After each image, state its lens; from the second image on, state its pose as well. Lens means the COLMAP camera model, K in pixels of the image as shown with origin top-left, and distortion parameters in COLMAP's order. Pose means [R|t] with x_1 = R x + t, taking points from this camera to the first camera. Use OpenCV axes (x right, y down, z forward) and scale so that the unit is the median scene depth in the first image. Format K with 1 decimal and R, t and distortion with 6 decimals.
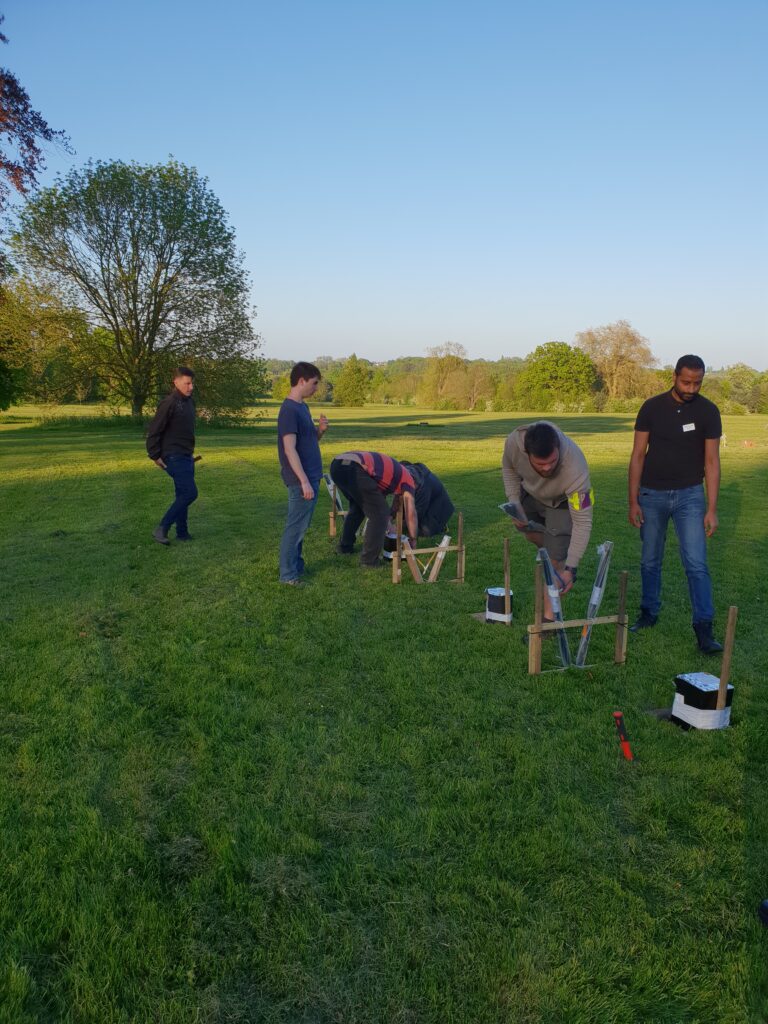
lens RADIAL K [[812.6, 0, 383.0], [0, 812.6, 507.2], [0, 0, 1]] dist [0.054962, -0.006591]
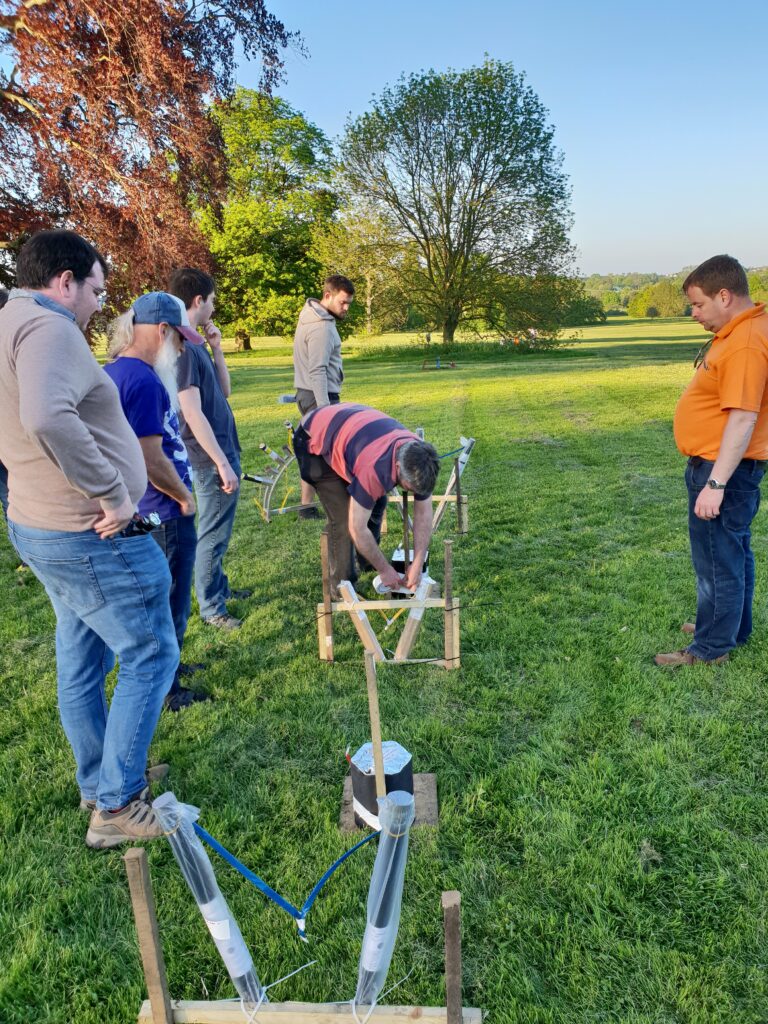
lens RADIAL K [[812.6, 0, 396.4], [0, 812.6, 498.9], [0, 0, 1]] dist [0.054962, -0.006591]
pose [[0.916165, 0.046236, -0.398125, 0.039597], [-0.012116, 0.996065, 0.087795, -0.009740], [0.400618, -0.075611, 0.913120, 0.071071]]
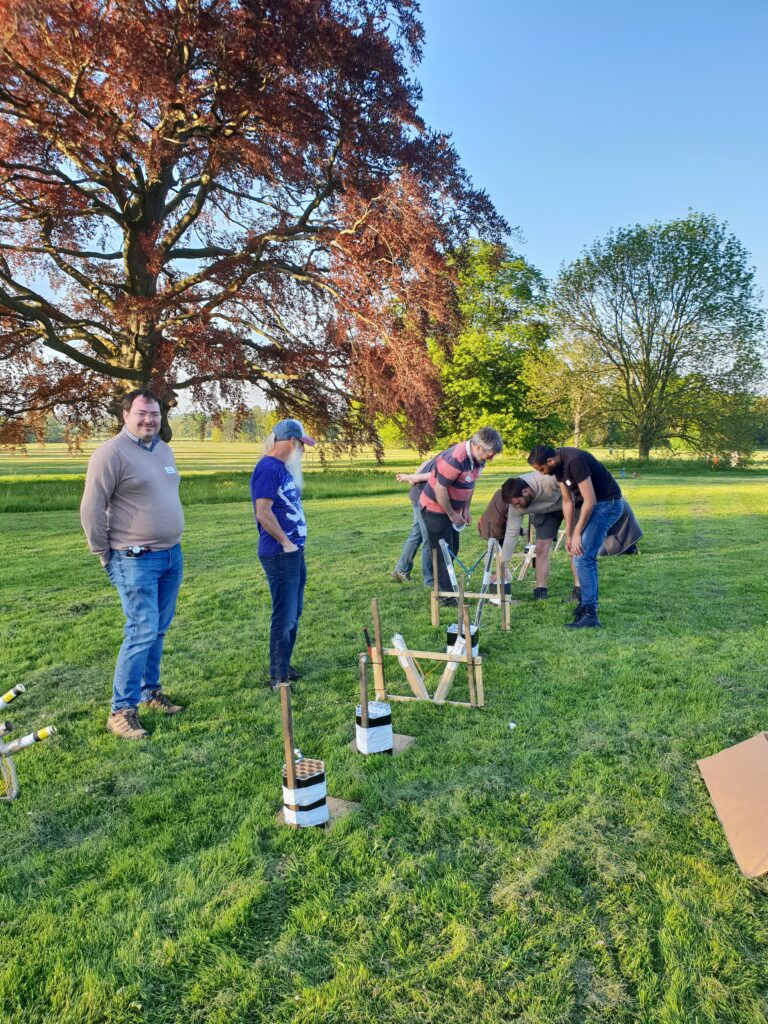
lens RADIAL K [[812.6, 0, 410.2], [0, 812.6, 527.7], [0, 0, 1]] dist [0.054962, -0.006591]
pose [[0.797928, 0.052206, -0.600488, 0.098979], [-0.068996, 0.997605, -0.004950, 0.003768], [0.598791, 0.045381, 0.799618, -0.022782]]
